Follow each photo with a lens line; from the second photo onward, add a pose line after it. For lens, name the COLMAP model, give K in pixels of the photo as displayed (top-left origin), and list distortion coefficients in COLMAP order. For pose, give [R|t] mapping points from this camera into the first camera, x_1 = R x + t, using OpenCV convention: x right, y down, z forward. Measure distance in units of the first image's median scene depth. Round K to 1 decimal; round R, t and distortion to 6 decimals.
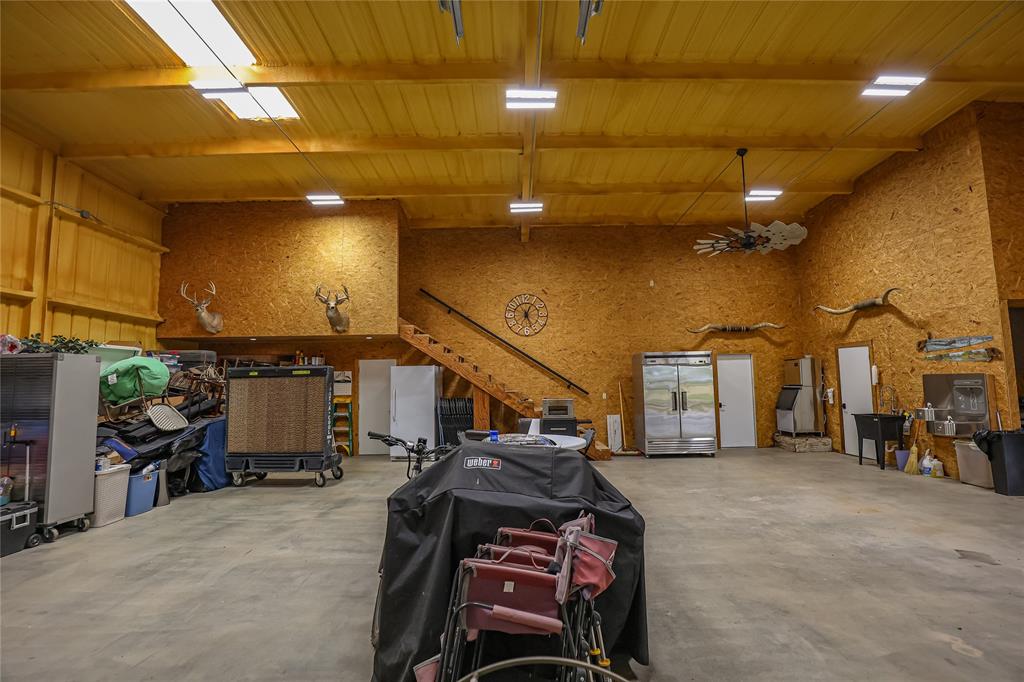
lens RADIAL K [[466.5, 0, 518.7], [0, 466.5, 344.2], [0, 0, 1]] dist [-0.016162, -0.000022]
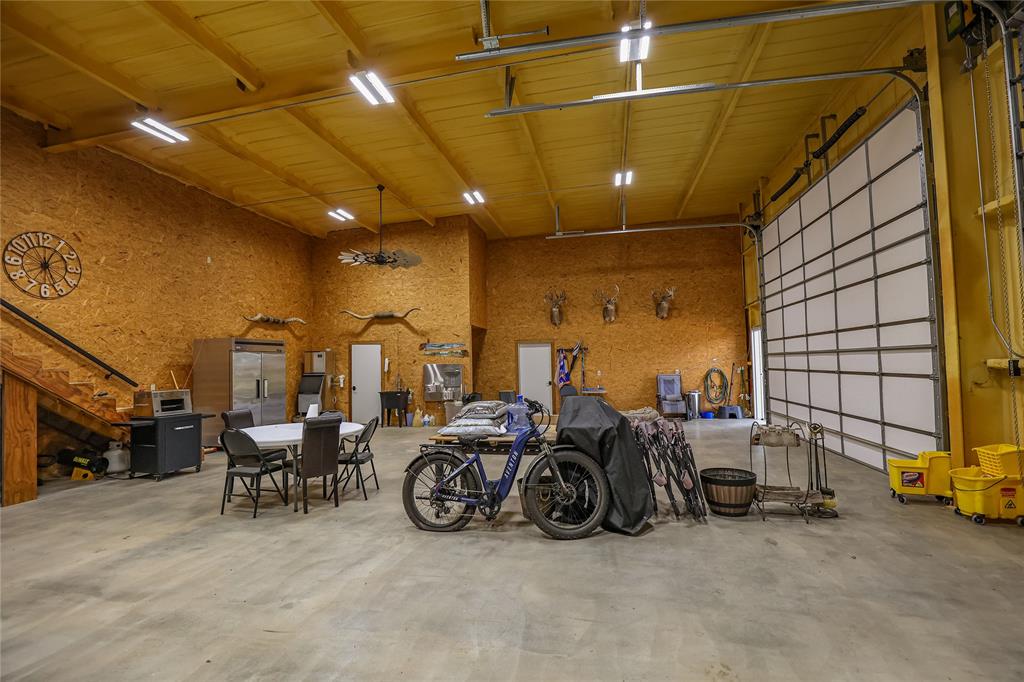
lens RADIAL K [[466.5, 0, 516.7], [0, 466.5, 344.2], [0, 0, 1]] dist [-0.016162, -0.000022]
pose [[0.222609, 0.054714, 0.973371, -0.489412], [-0.064828, 0.997045, -0.041219, 0.031553], [-0.972750, -0.053926, 0.225498, 0.243556]]
